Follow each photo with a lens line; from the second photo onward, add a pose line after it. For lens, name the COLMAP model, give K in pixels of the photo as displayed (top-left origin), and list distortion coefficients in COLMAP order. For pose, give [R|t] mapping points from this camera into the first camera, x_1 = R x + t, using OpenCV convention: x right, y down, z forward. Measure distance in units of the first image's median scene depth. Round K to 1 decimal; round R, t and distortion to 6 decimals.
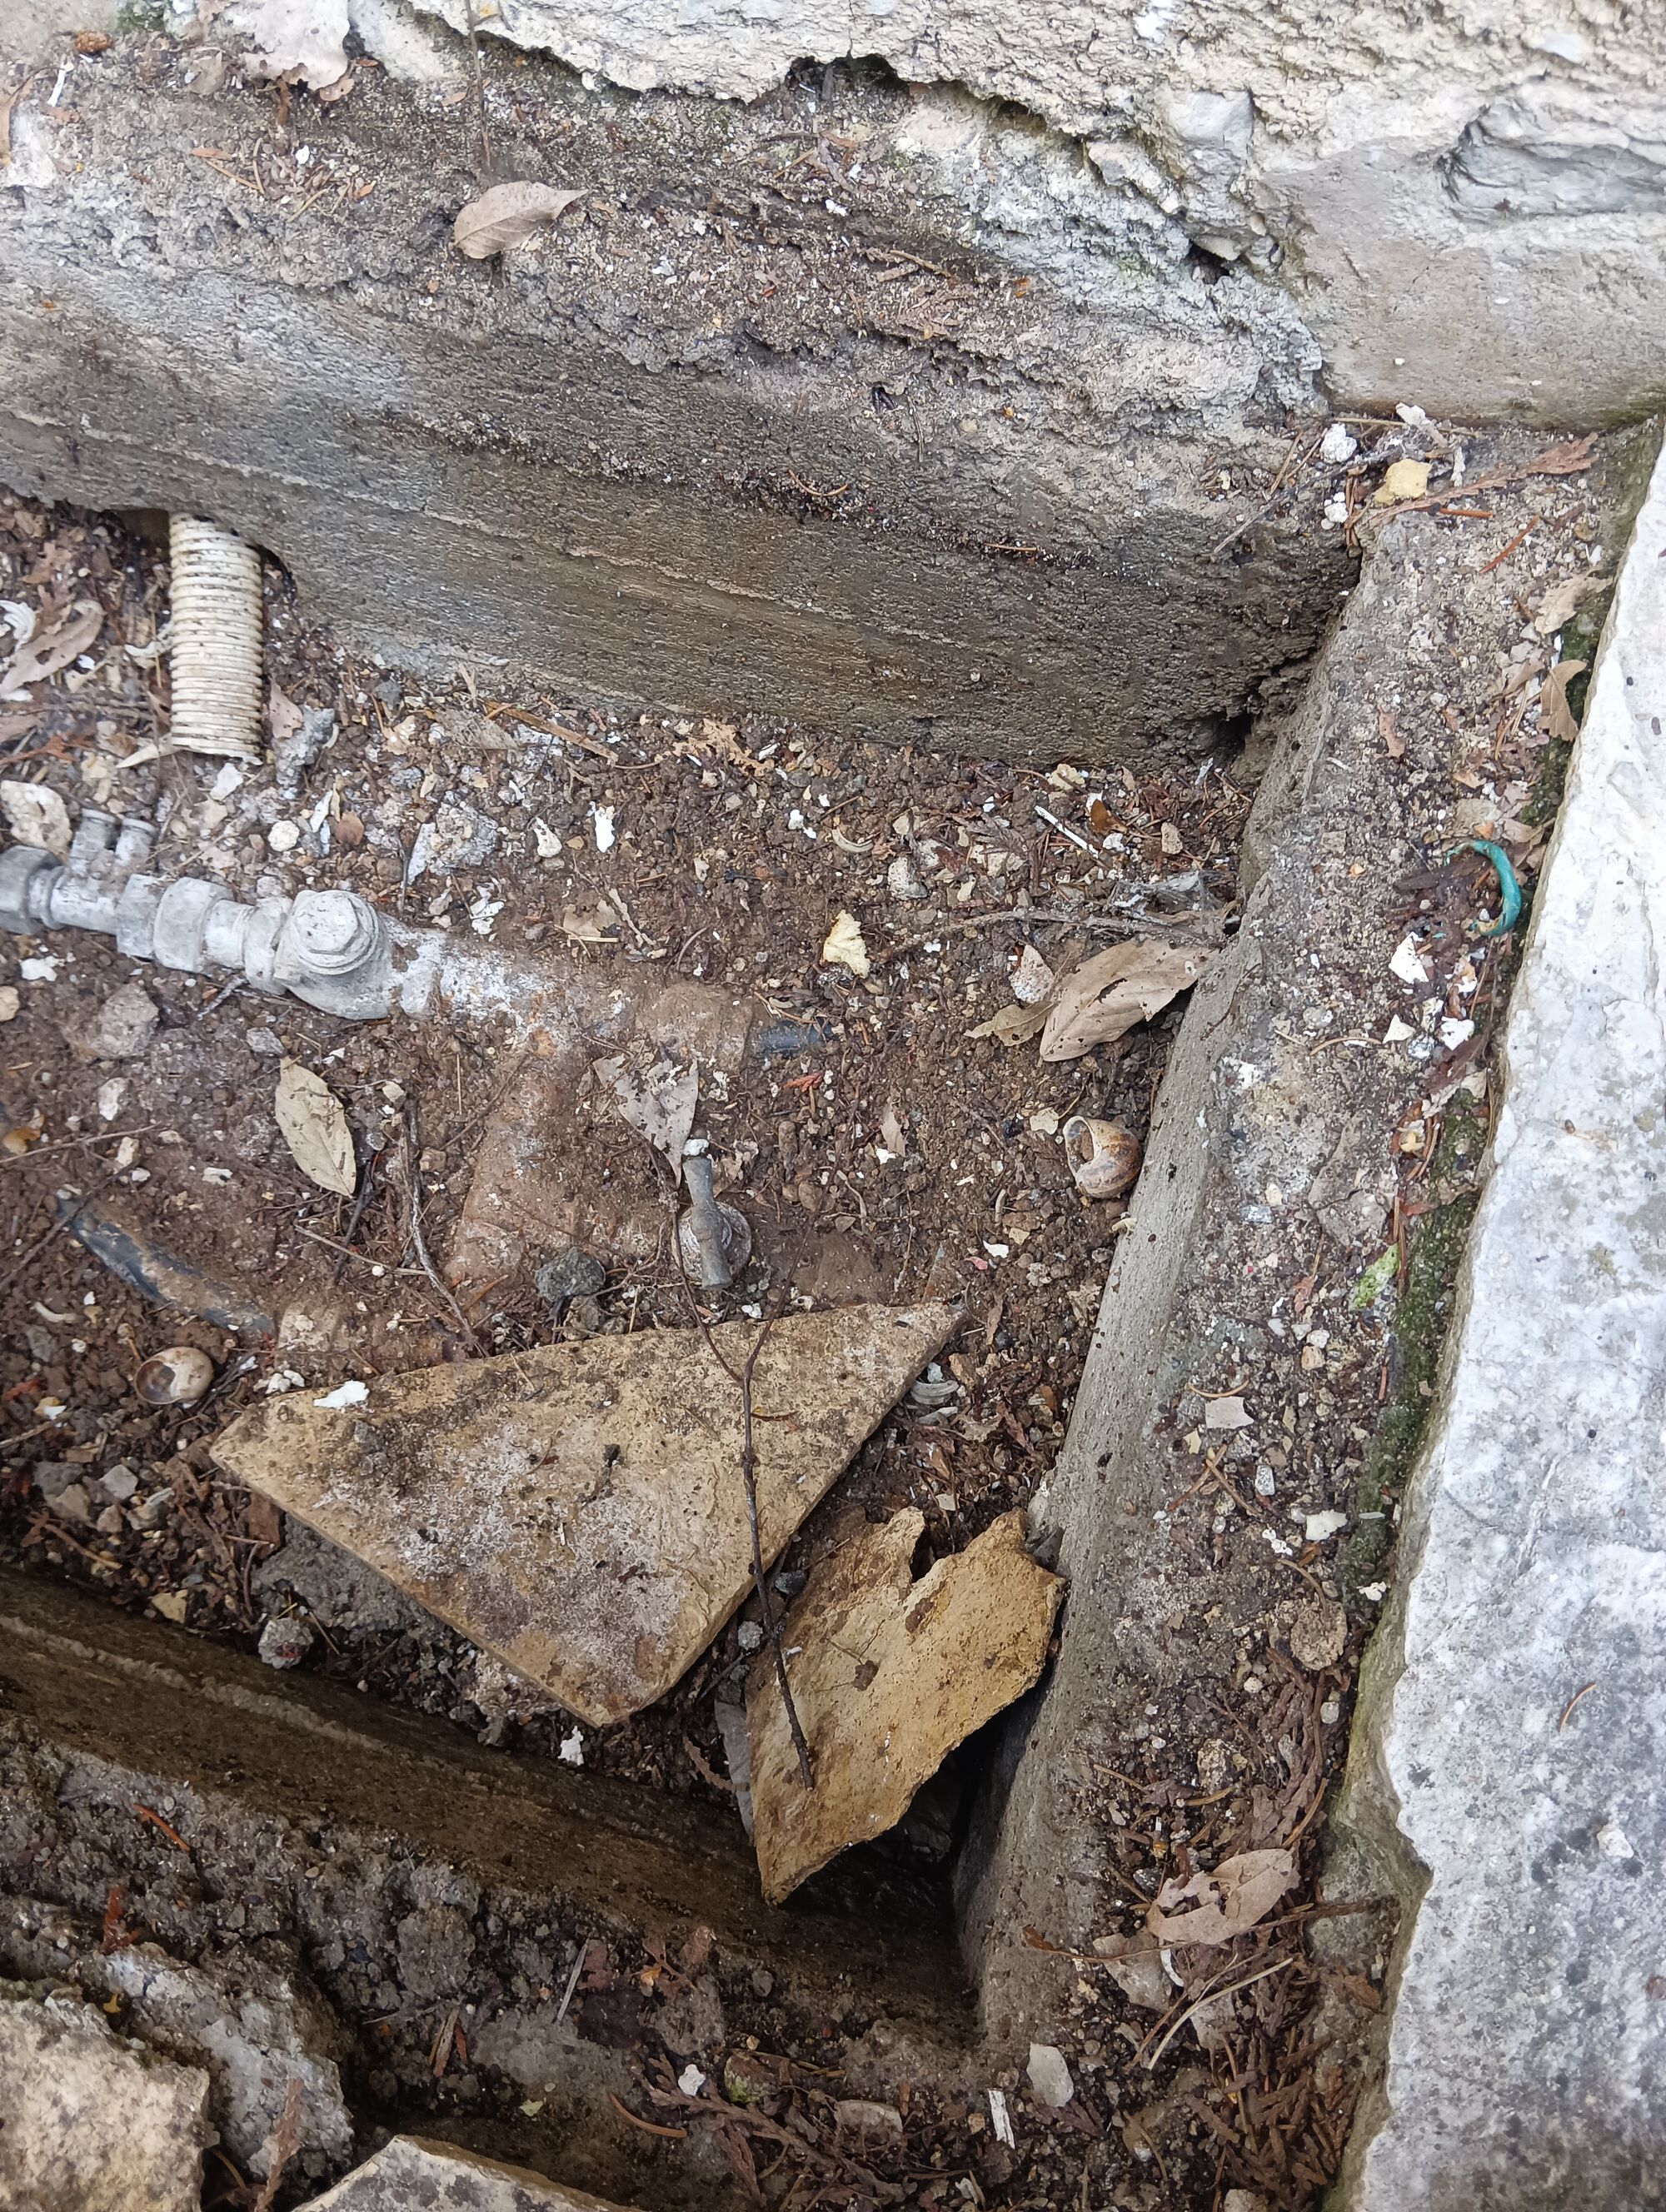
lens RADIAL K [[1722.5, 0, 842.7], [0, 1722.5, 1122.6], [0, 0, 1]] dist [0.045361, -0.075393]
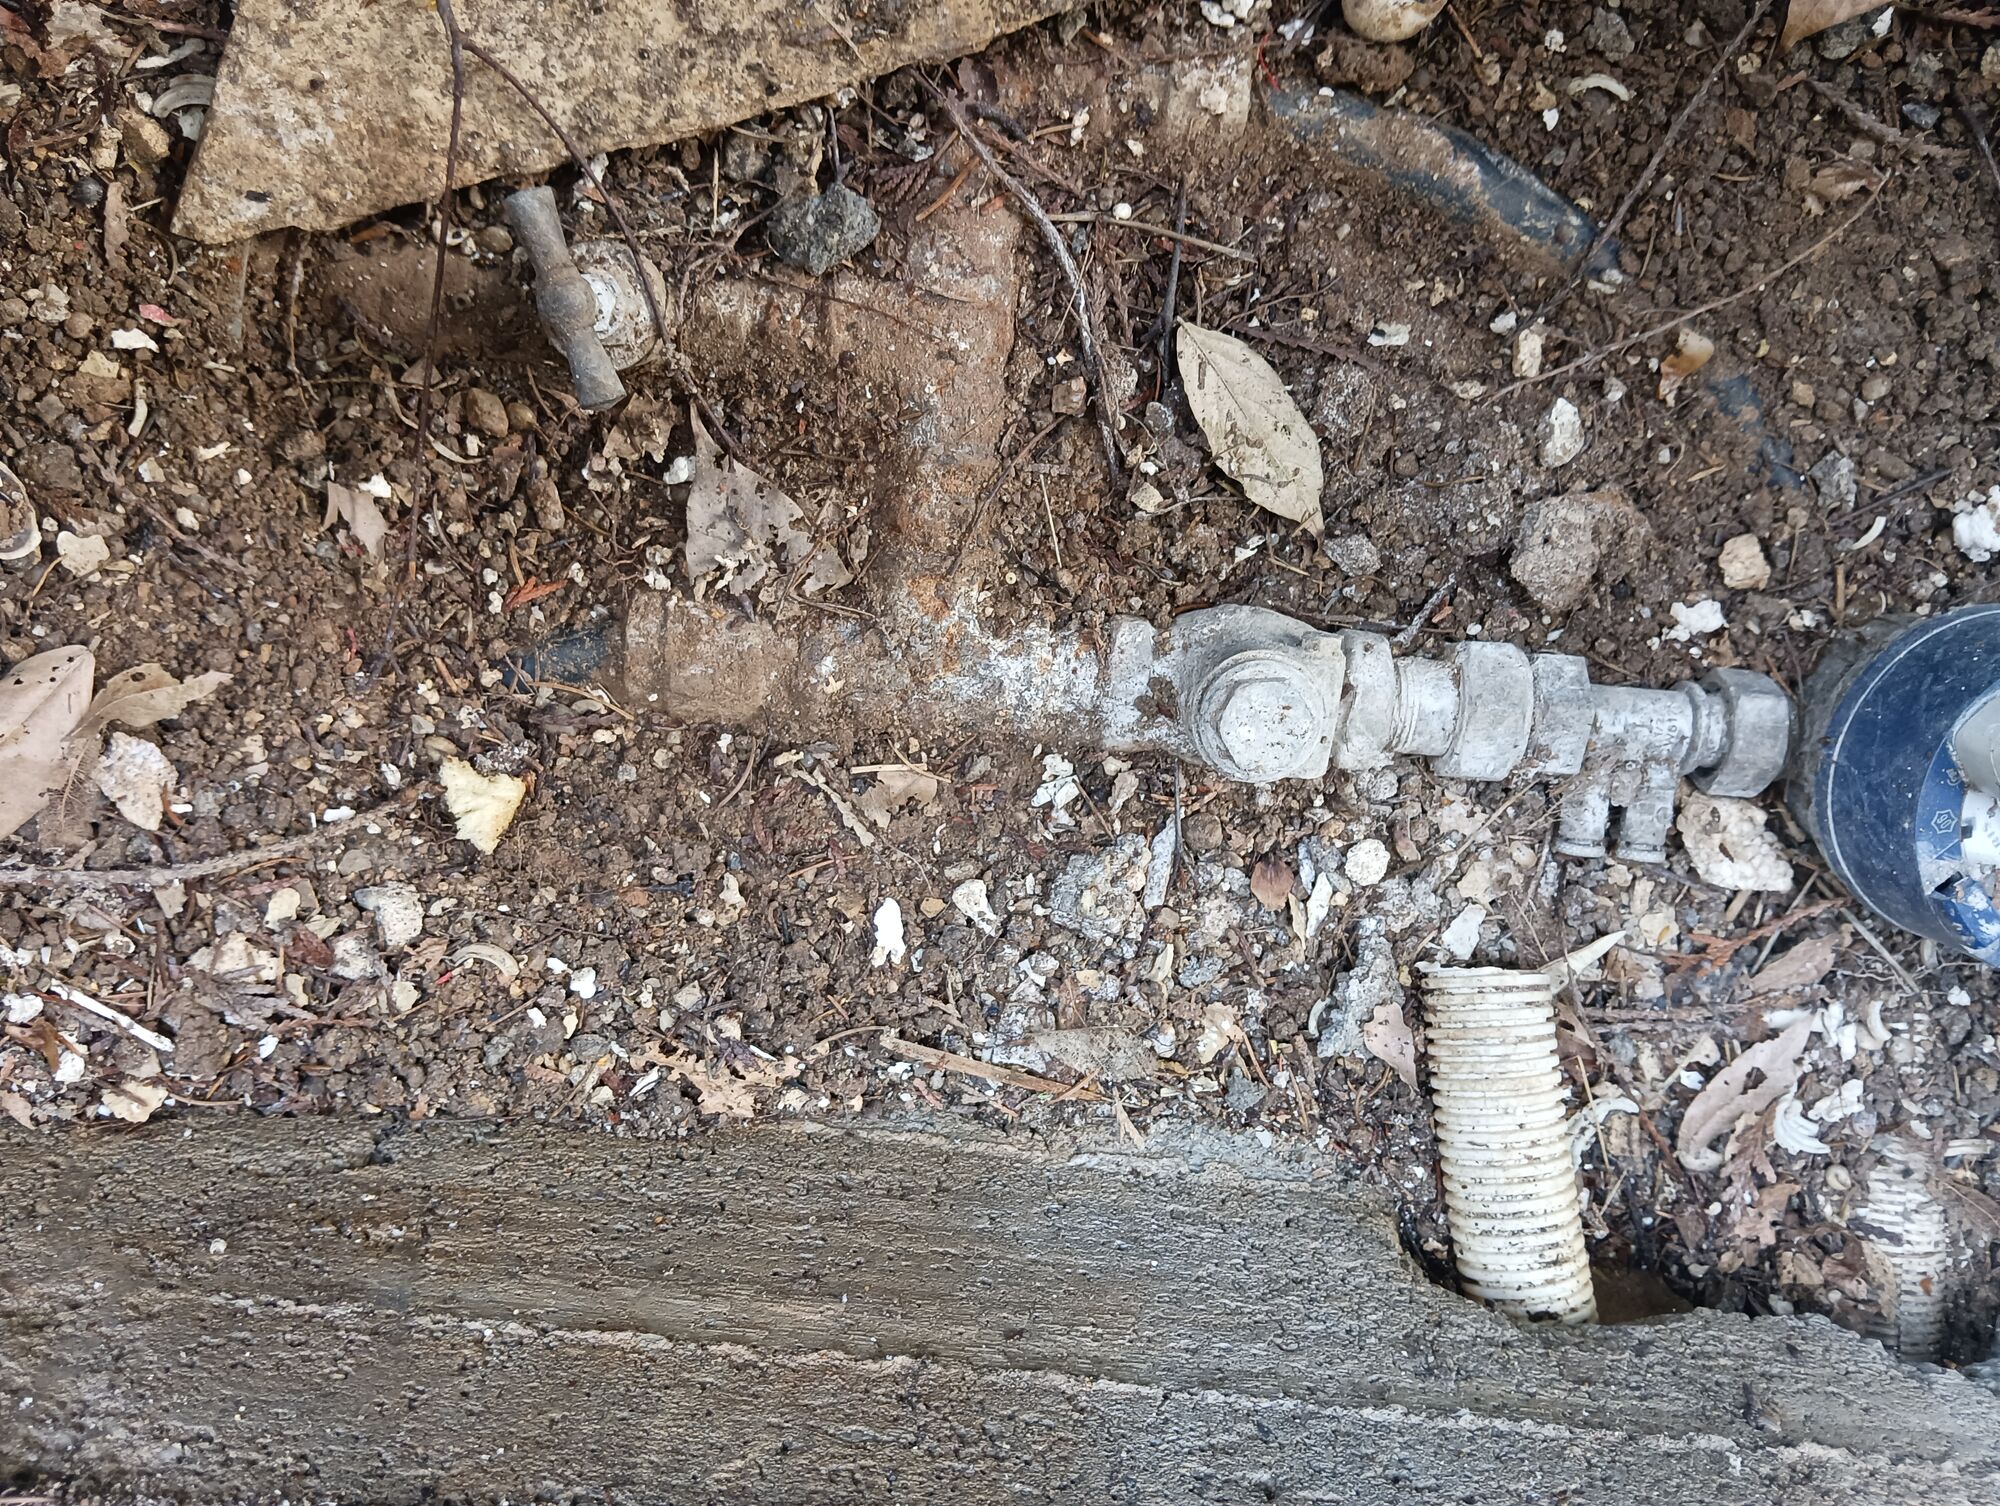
lens RADIAL K [[1557.2, 0, 1011.1], [0, 1557.2, 756.1], [0, 0, 1]] dist [0.045361, -0.075393]
pose [[-0.991381, 0.130591, -0.010489, -0.188971], [-0.130725, -0.991328, 0.013397, -0.117925], [-0.008649, 0.014653, 0.999855, 0.400720]]
